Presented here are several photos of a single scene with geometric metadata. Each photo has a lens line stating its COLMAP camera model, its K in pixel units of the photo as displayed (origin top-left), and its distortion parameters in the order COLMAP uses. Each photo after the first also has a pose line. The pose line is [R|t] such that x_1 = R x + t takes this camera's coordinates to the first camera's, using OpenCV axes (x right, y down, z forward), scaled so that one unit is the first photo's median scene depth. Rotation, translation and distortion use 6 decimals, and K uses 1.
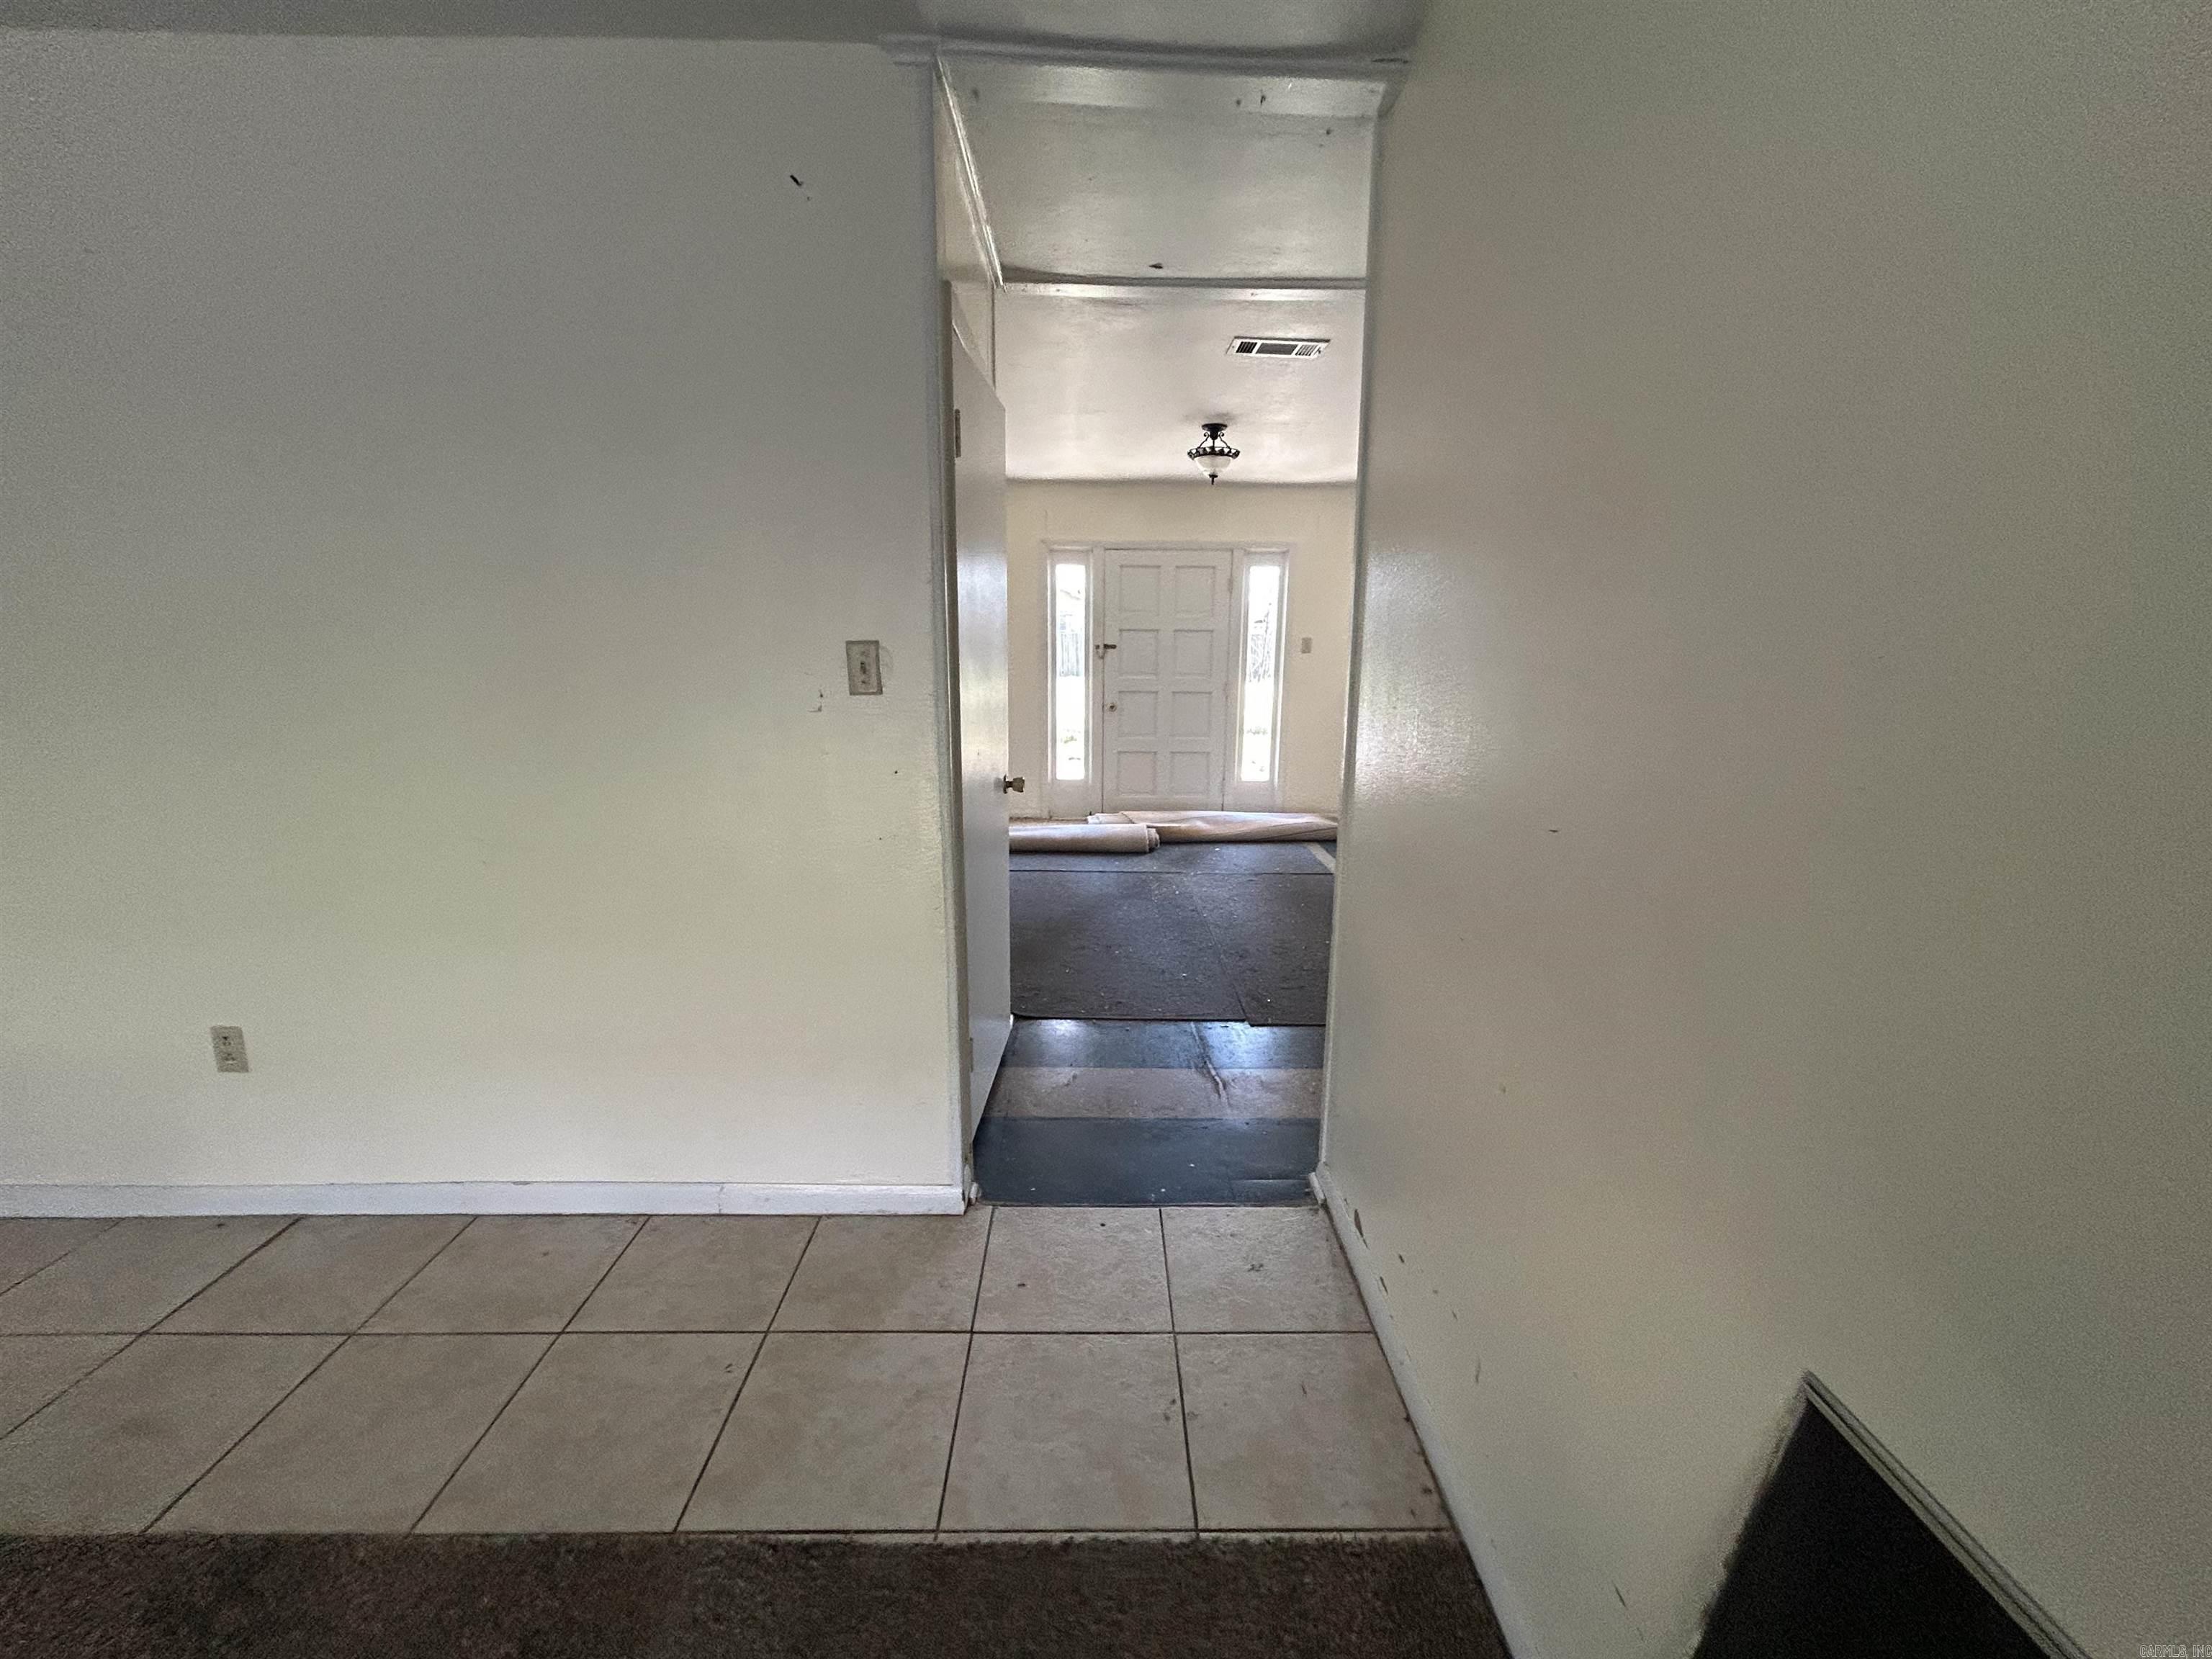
lens RADIAL K [[895.2, 0, 1105.3], [0, 895.2, 821.2], [0, 0, 1]] dist [-0.000710, 0.000778]
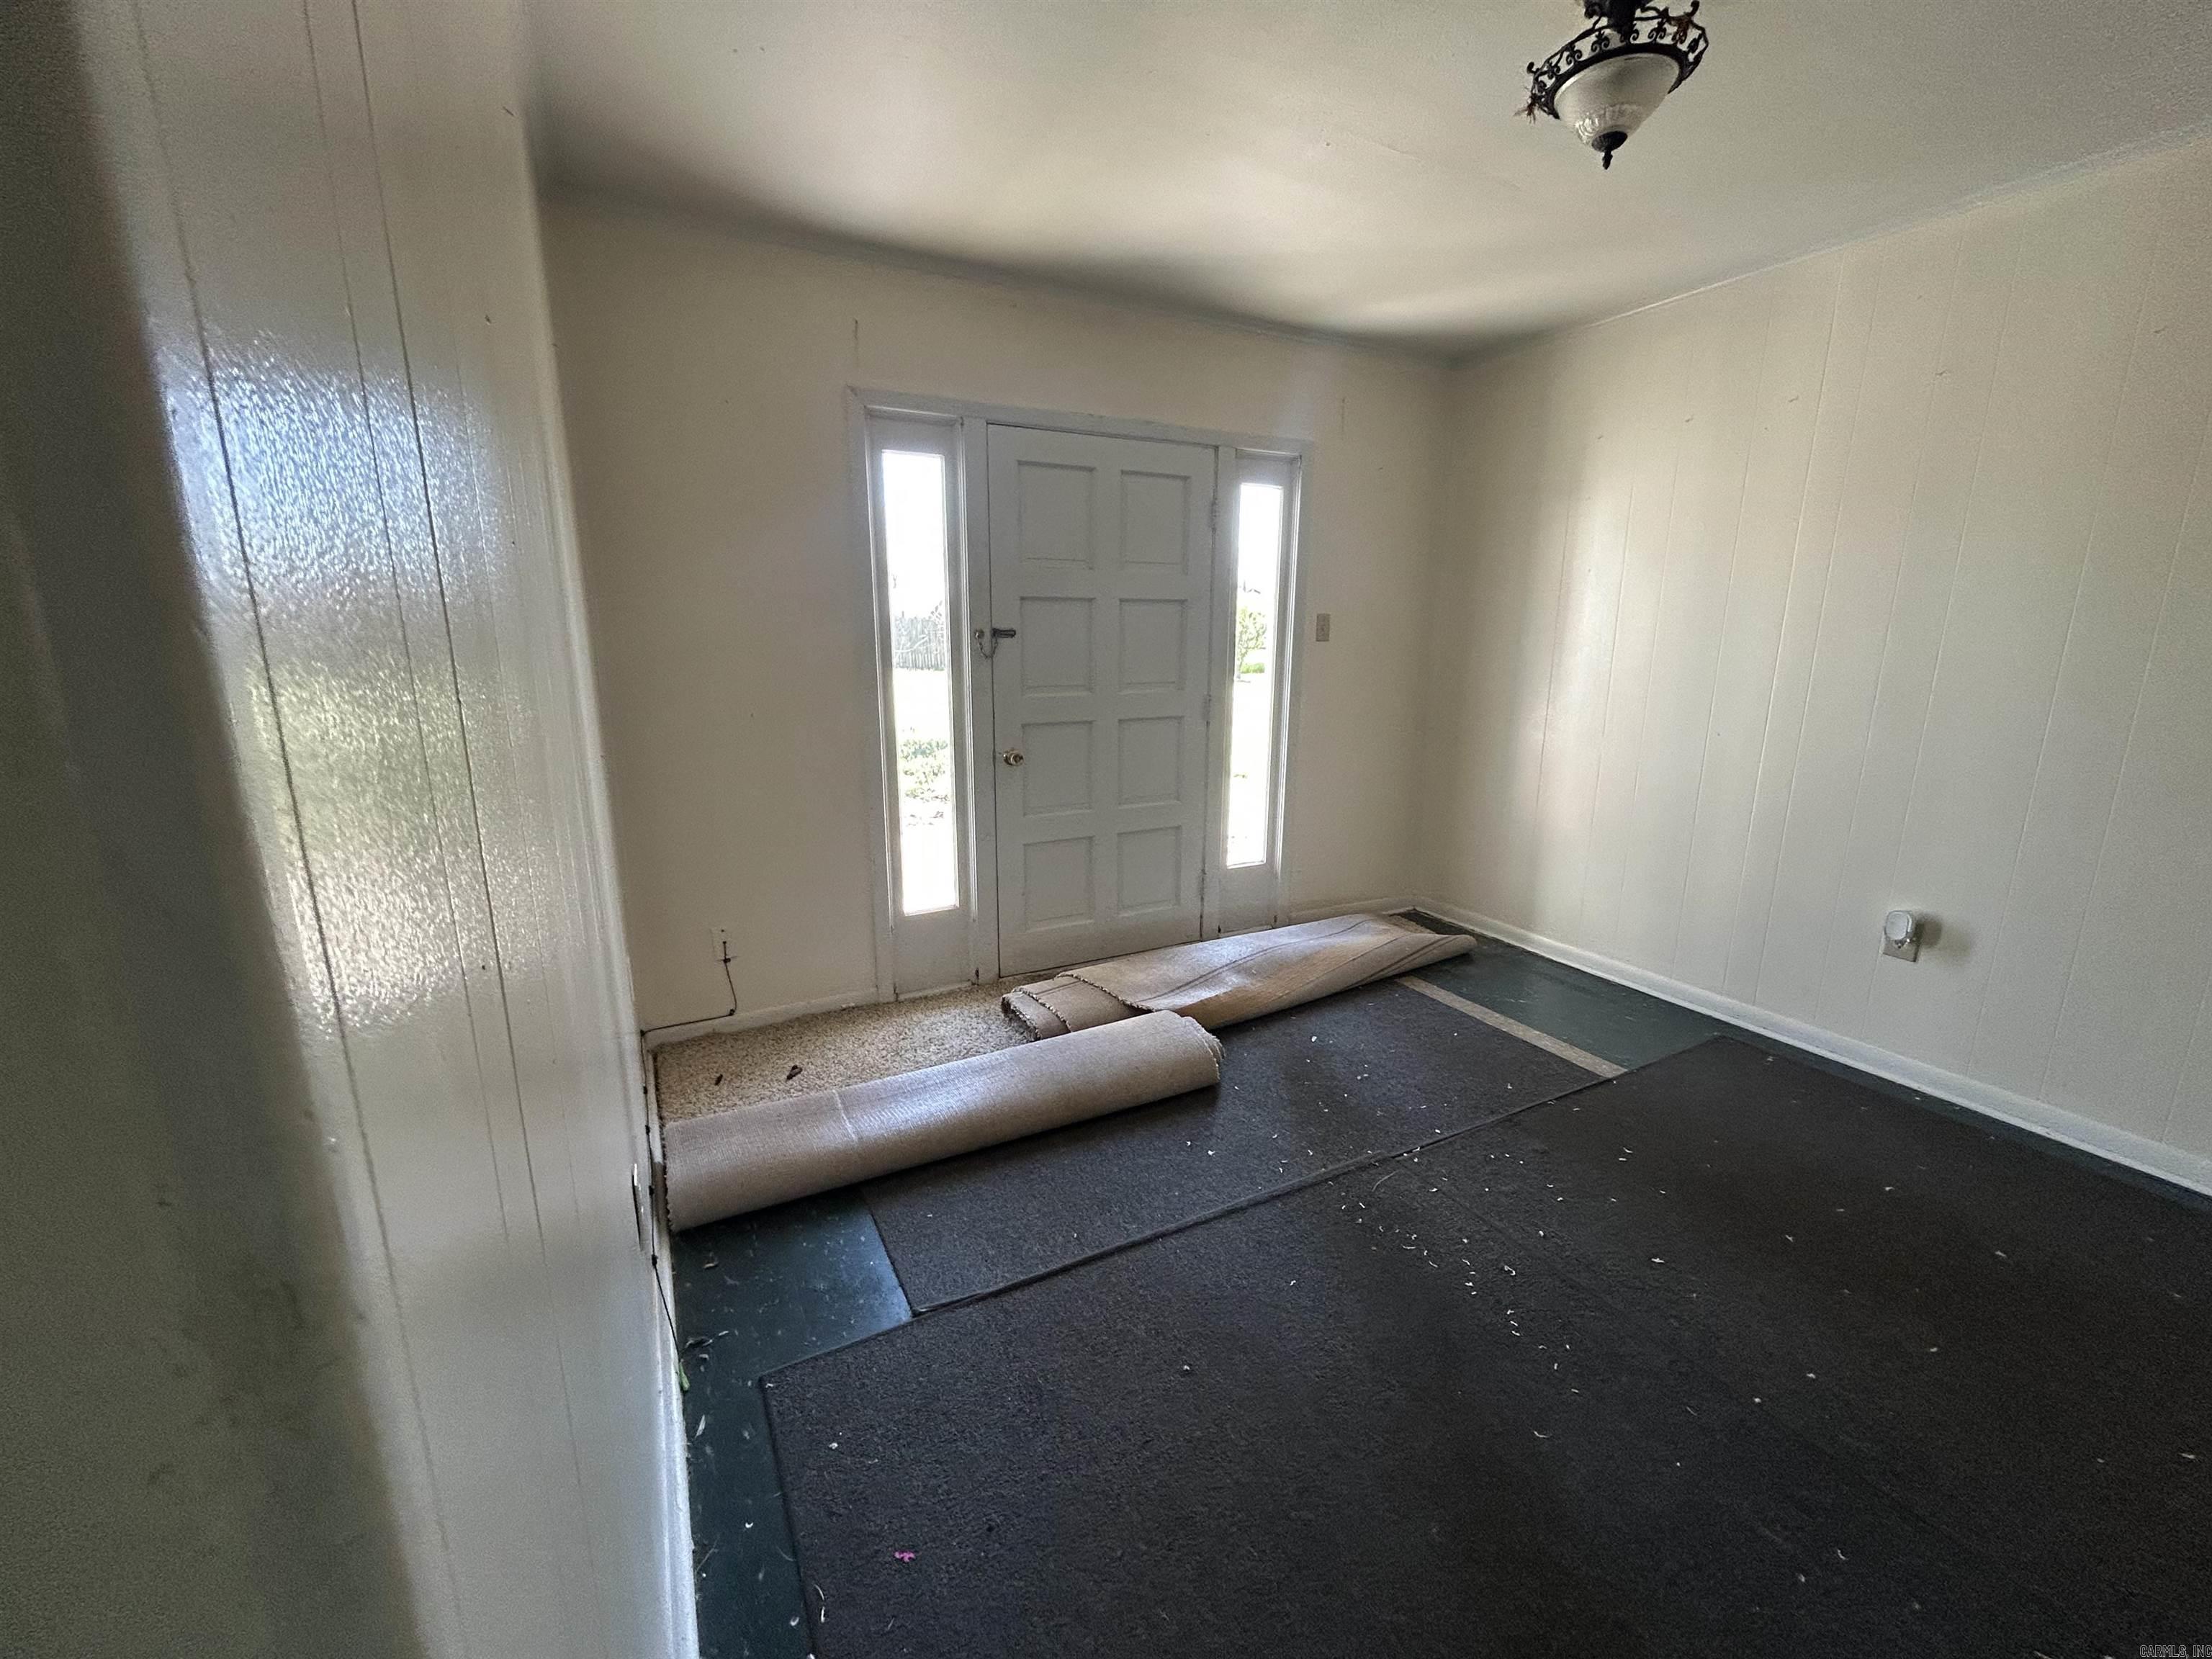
lens RADIAL K [[895.2, 0, 1119.9], [0, 895.2, 828.8], [0, 0, 1]] dist [-0.000710, 0.000778]
pose [[0.887957, -0.108541, 0.446935, -0.168556], [0.095732, 0.994088, 0.051223, -0.111724], [-0.449852, -0.002697, 0.893099, 0.553495]]
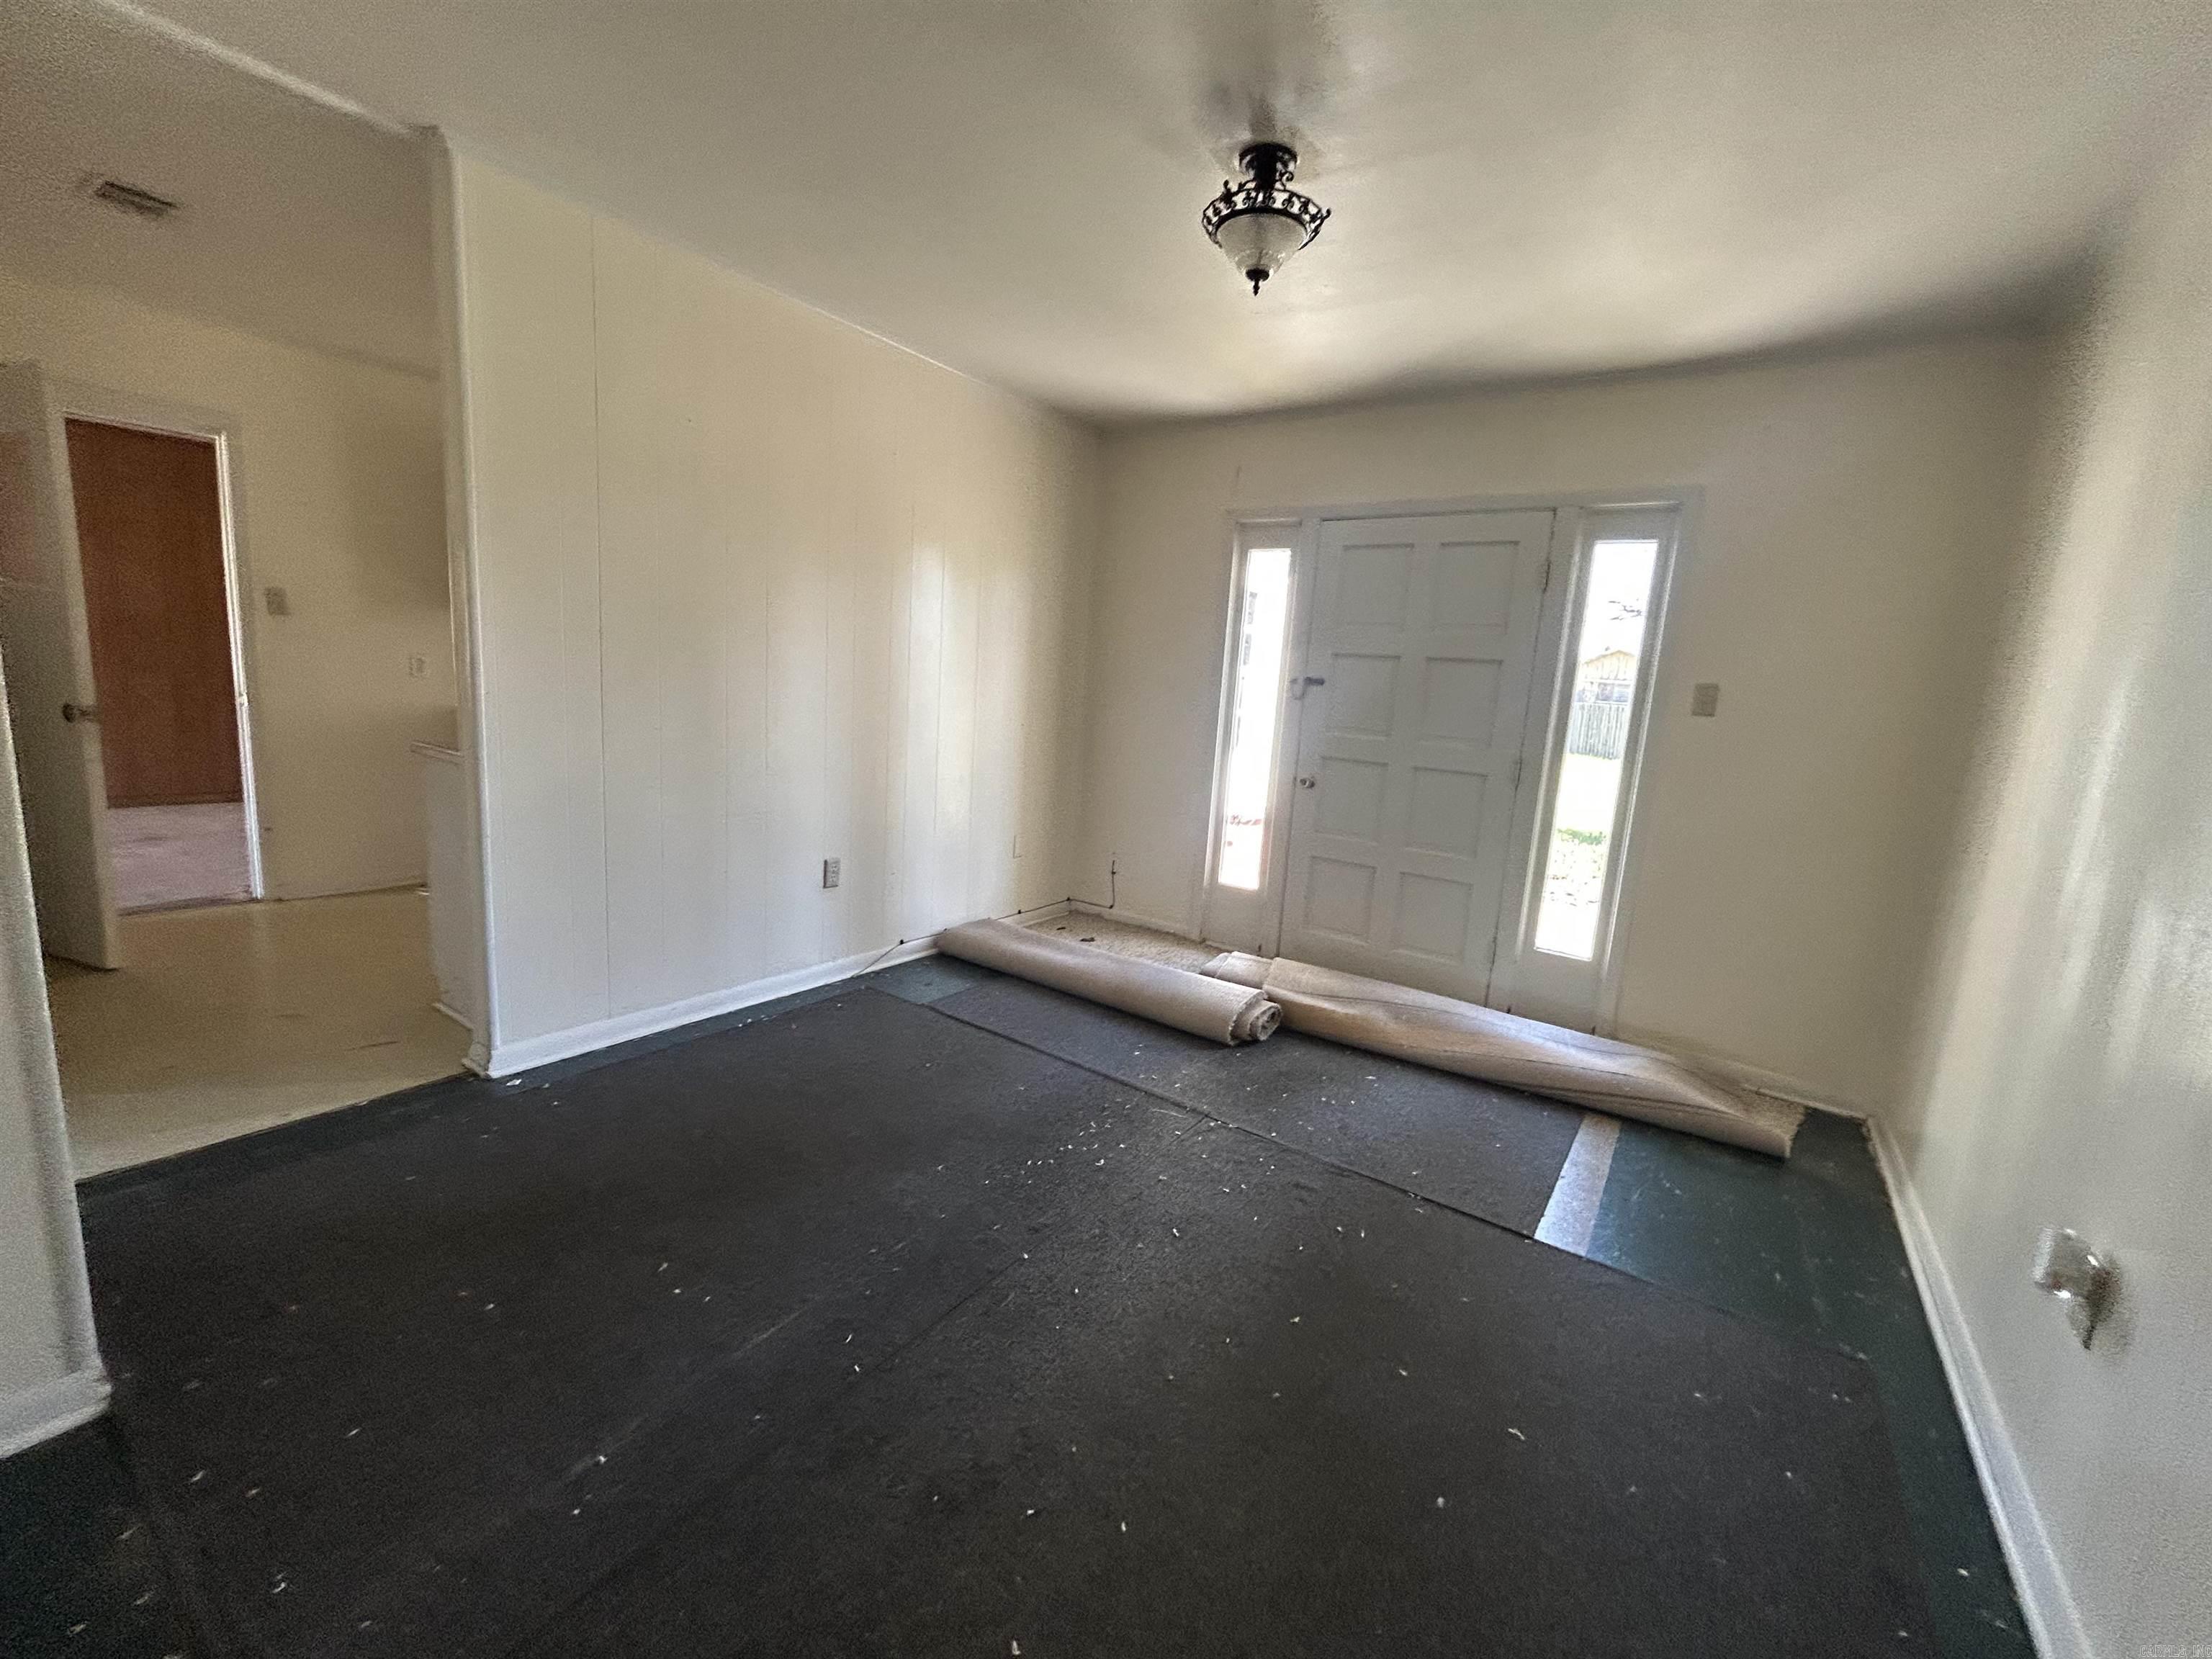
lens RADIAL K [[895.2, 0, 1106.7], [0, 895.2, 819.8], [0, 0, 1]] dist [-0.000710, 0.000778]
pose [[0.811882, 0.137371, -0.567430, 0.249548], [-0.176448, 0.984208, -0.014194, -0.071862], [0.556519, 0.111646, 0.823299, 0.446584]]
